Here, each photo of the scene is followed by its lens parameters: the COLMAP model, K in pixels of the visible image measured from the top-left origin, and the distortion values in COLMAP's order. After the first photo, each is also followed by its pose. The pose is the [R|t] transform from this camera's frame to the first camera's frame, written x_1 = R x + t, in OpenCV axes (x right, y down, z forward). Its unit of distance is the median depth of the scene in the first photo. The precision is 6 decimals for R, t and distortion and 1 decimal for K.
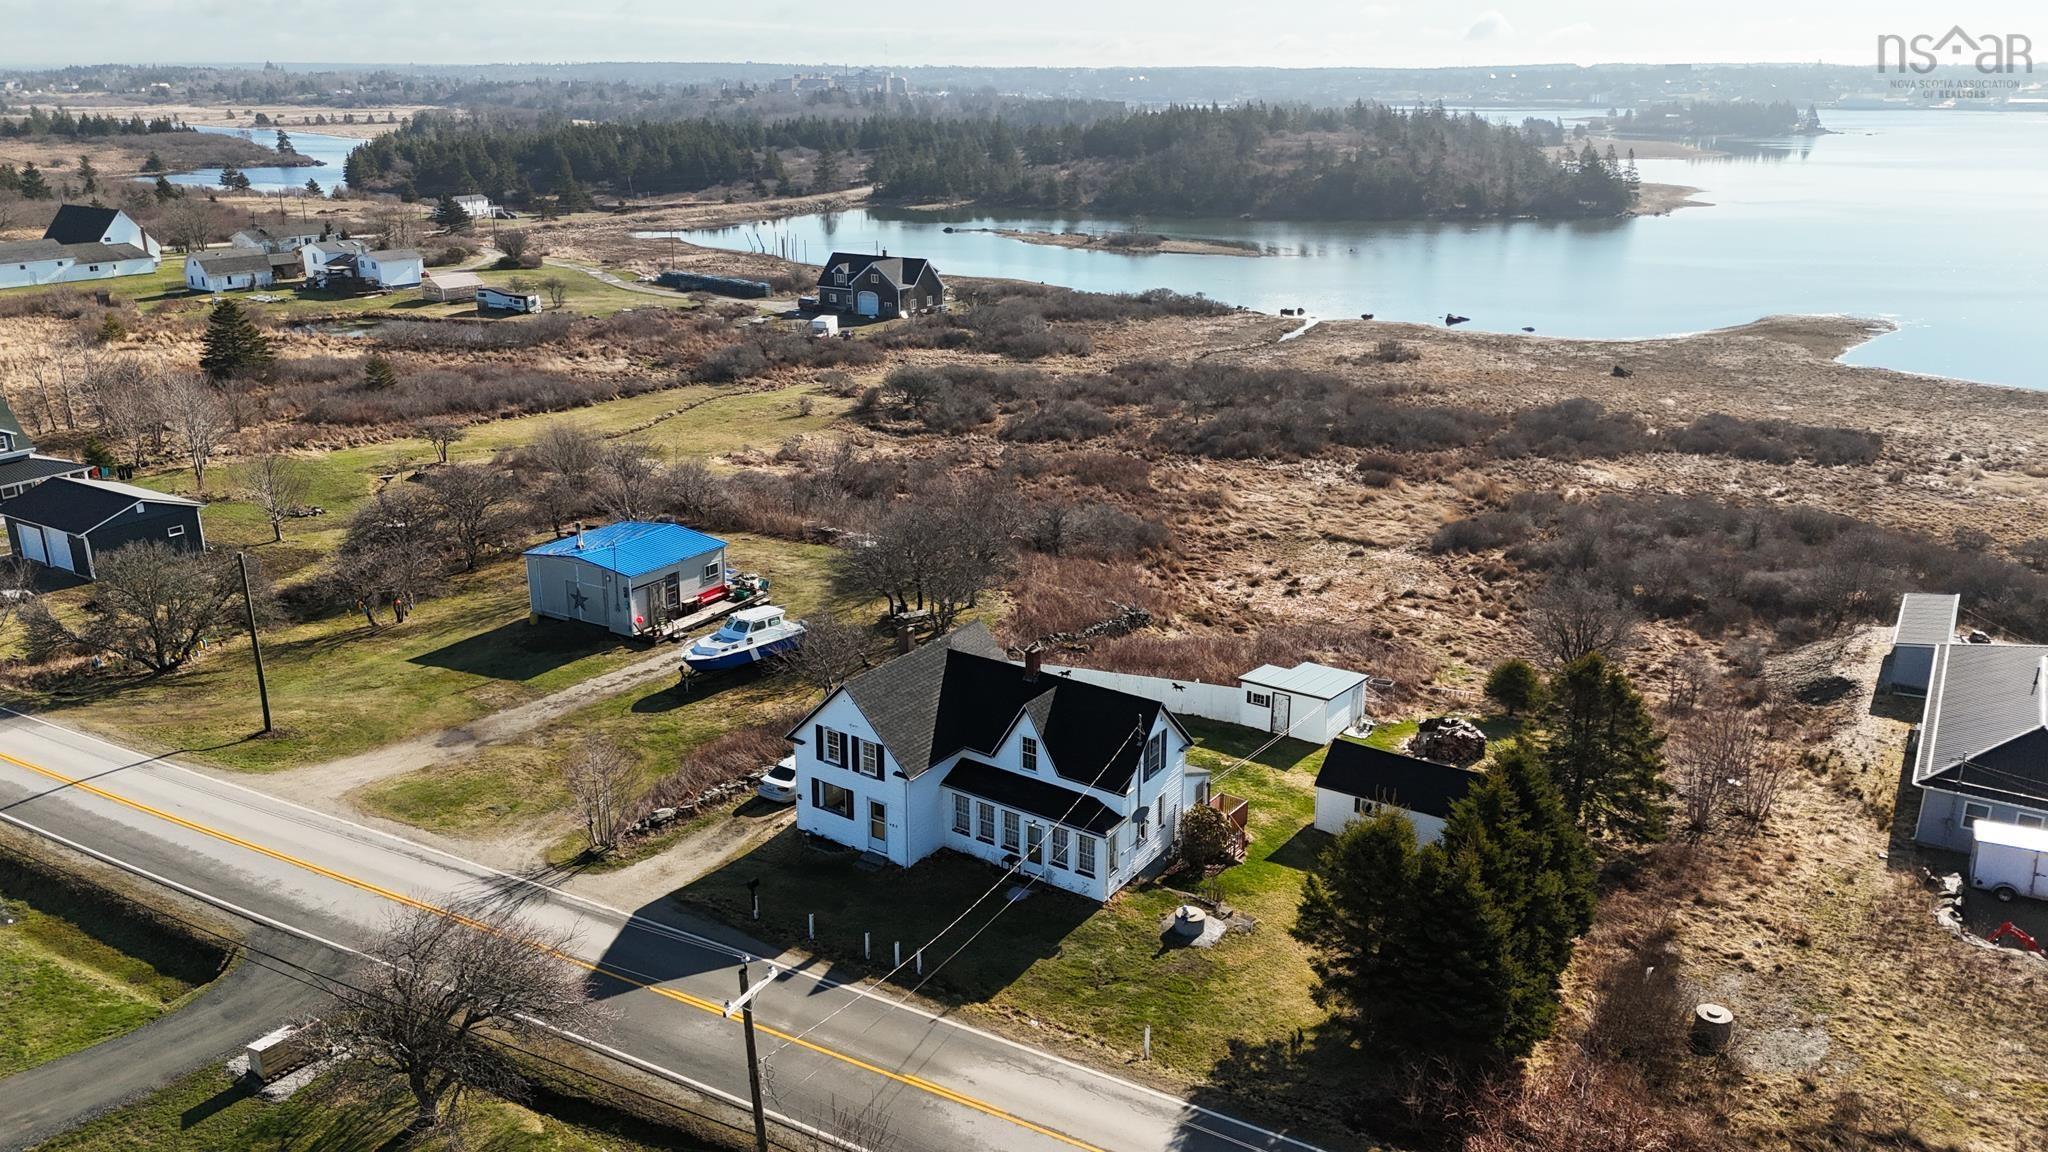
lens RADIAL K [[1507.2, 0, 1034.7], [0, 1507.2, 582.6], [0, 0, 1]] dist [0.040064, -0.015771]
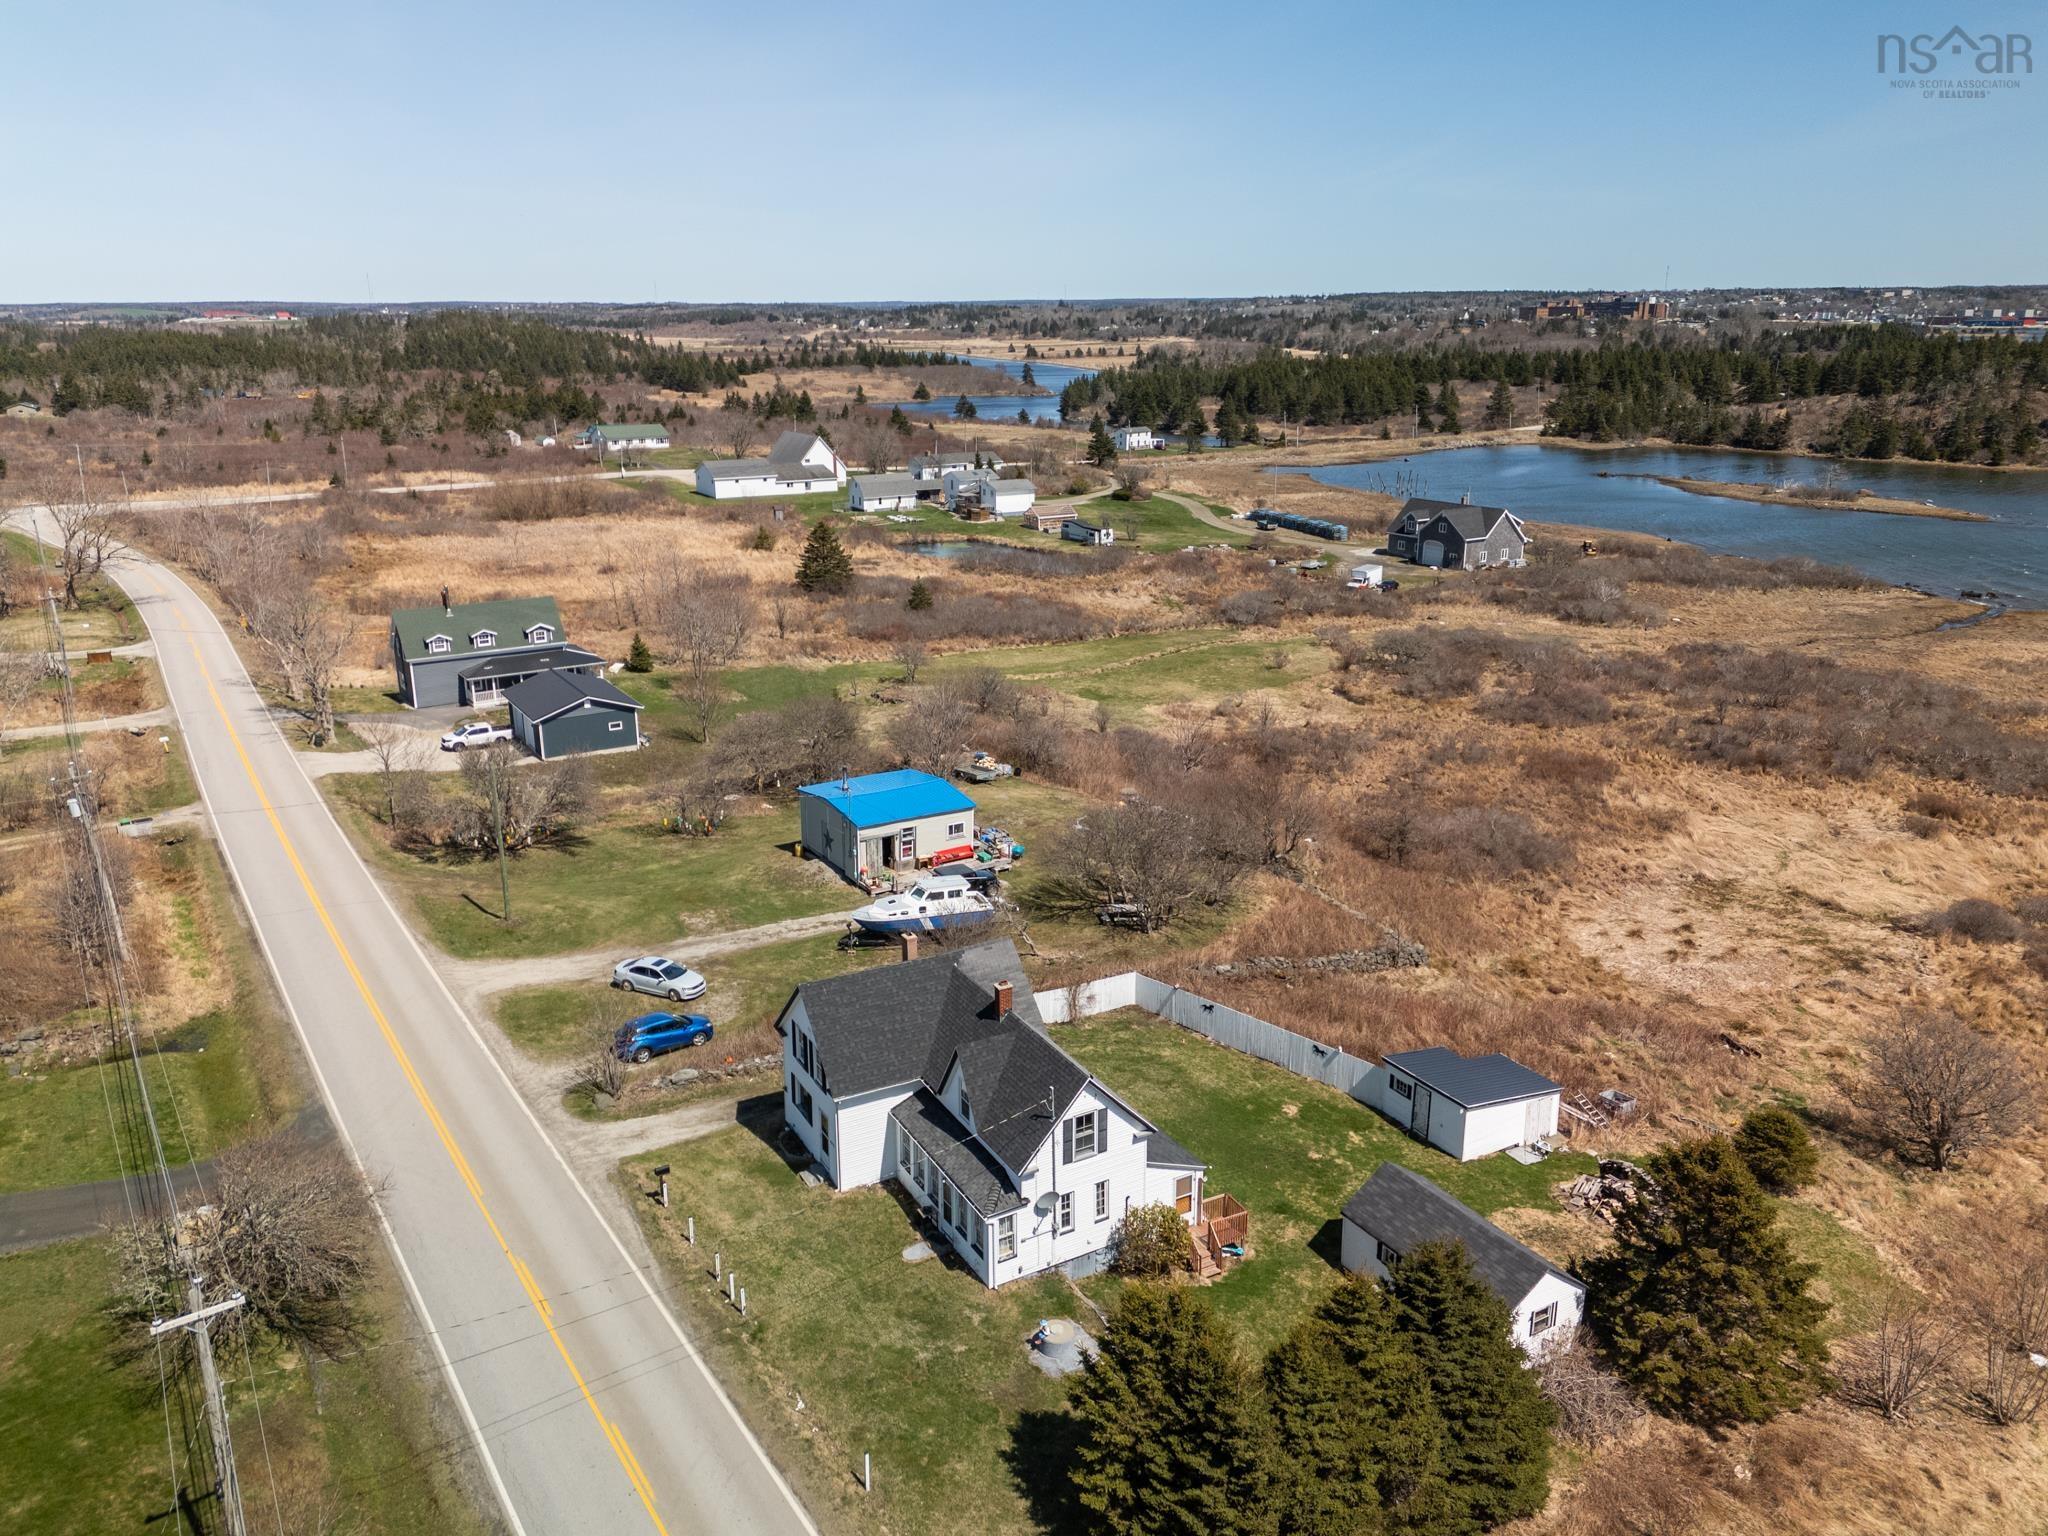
lens RADIAL K [[1497.1, 0, 1020.6], [0, 1497.1, 770.9], [0, 0, 1]] dist [0.075522, -0.060450]
pose [[0.885381, 0.129404, -0.446492, 0.313890], [-0.139484, 0.990170, 0.010384, -0.075124], [0.443446, 0.053085, 0.894728, 0.152834]]
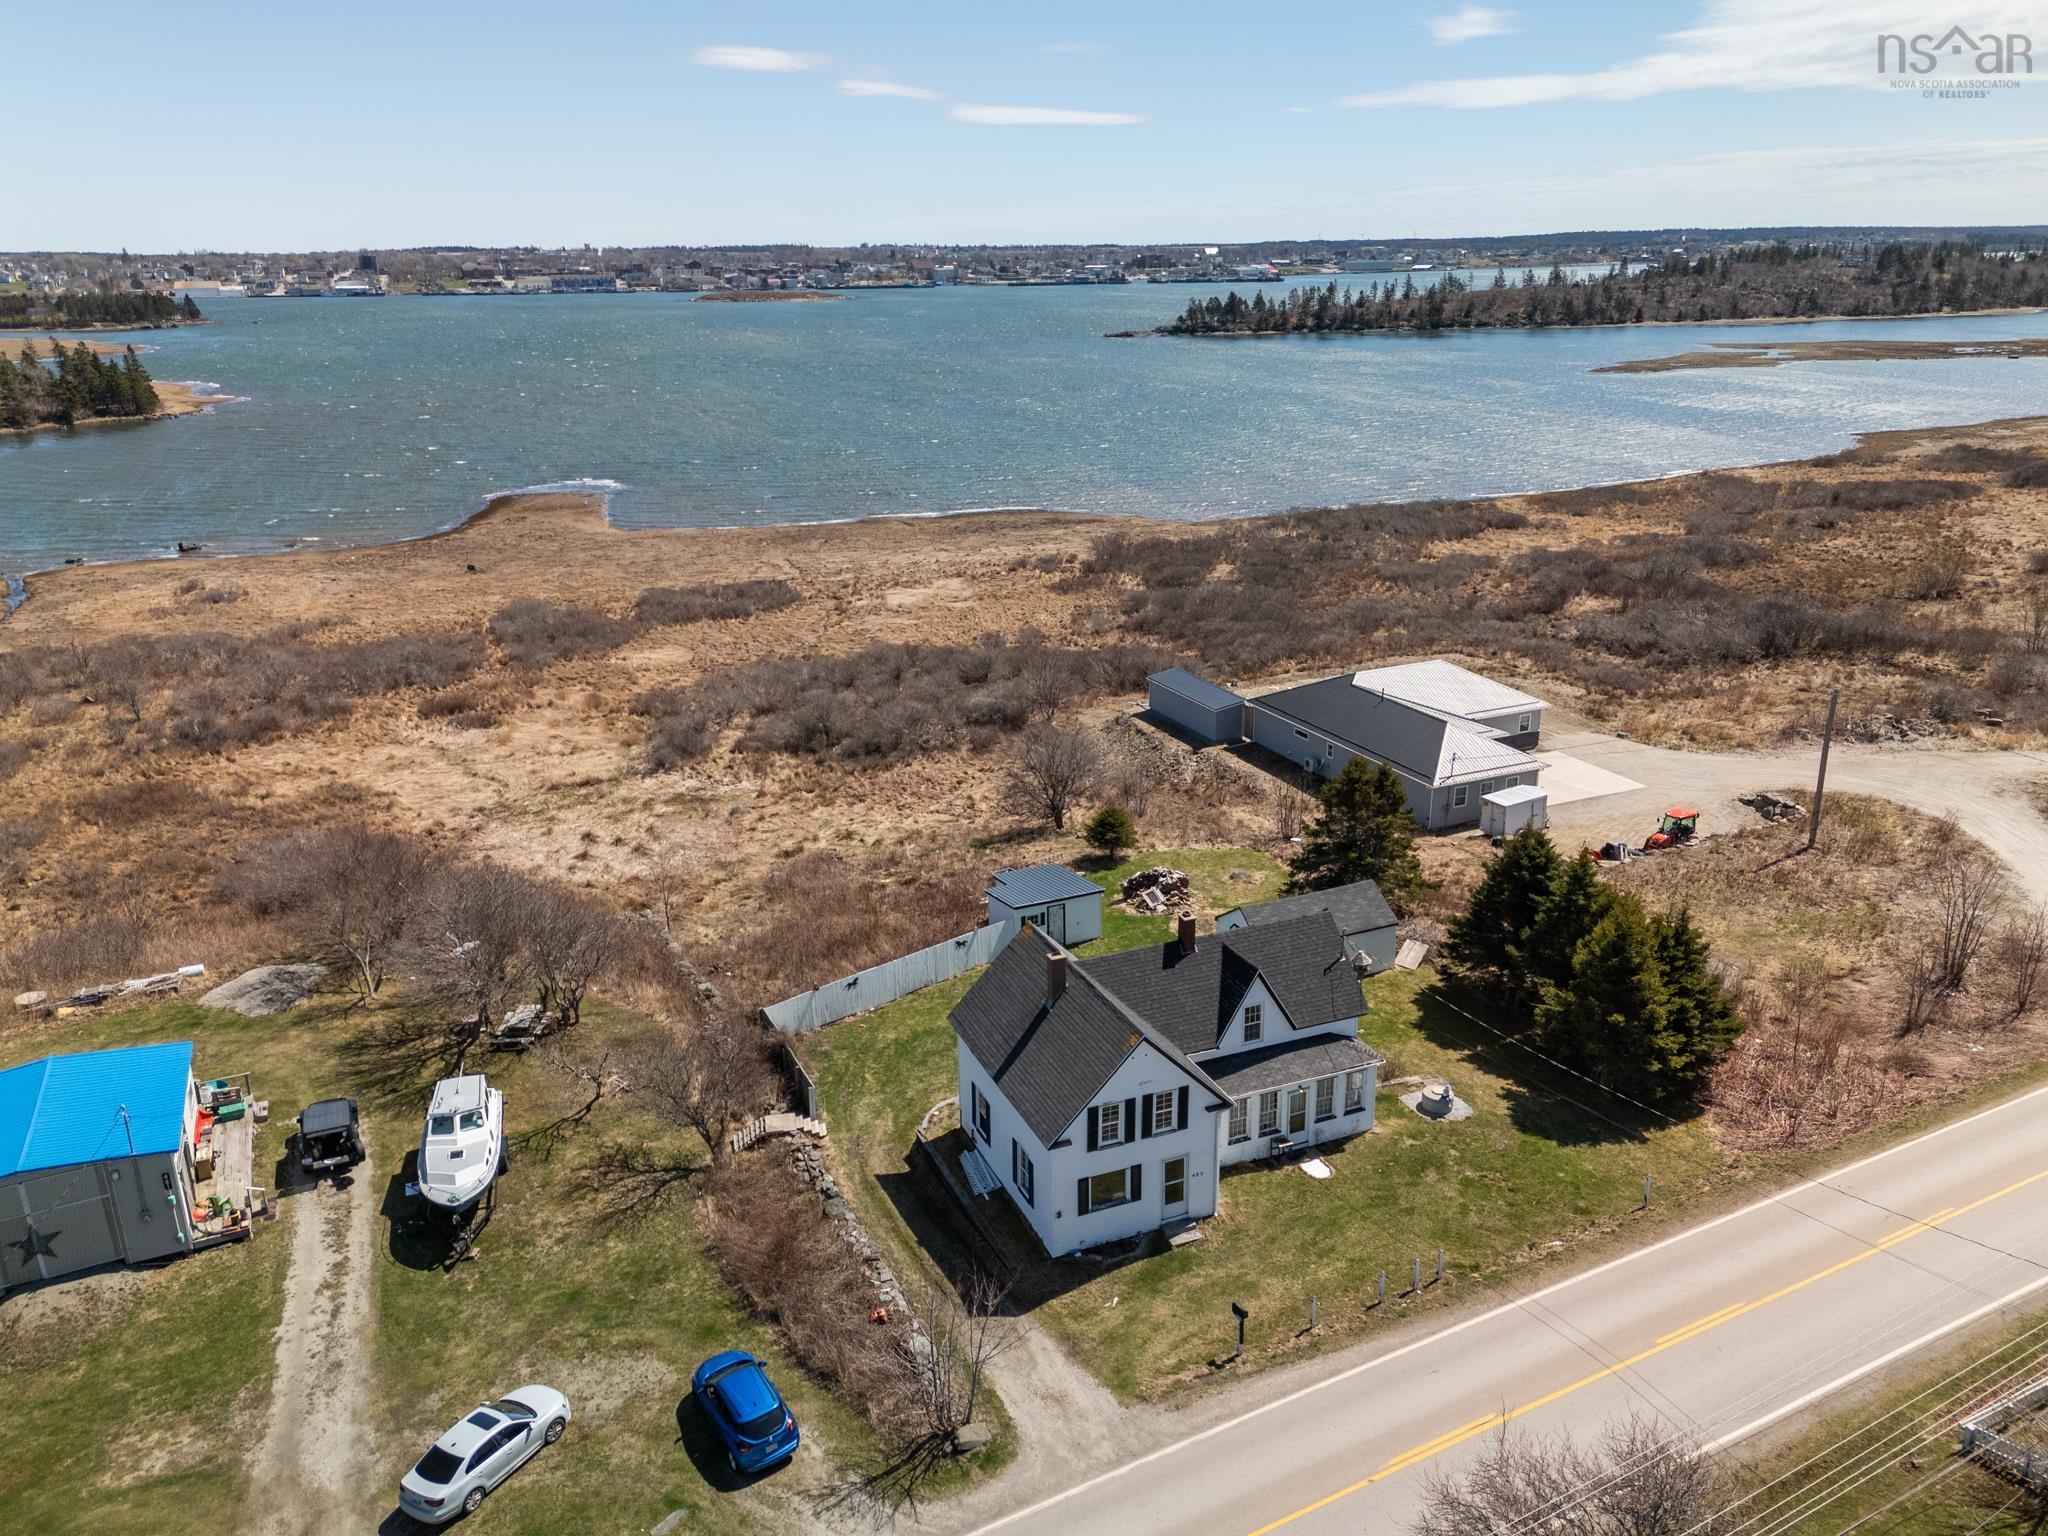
lens RADIAL K [[1497.1, 0, 1027.5], [0, 1497.1, 770.8], [0, 0, 1]] dist [0.075522, -0.060450]
pose [[0.548974, -0.282831, 0.786533, -0.565817], [0.280729, 0.948737, 0.145220, -0.149221], [-0.787286, 0.141080, 0.600231, 0.430390]]
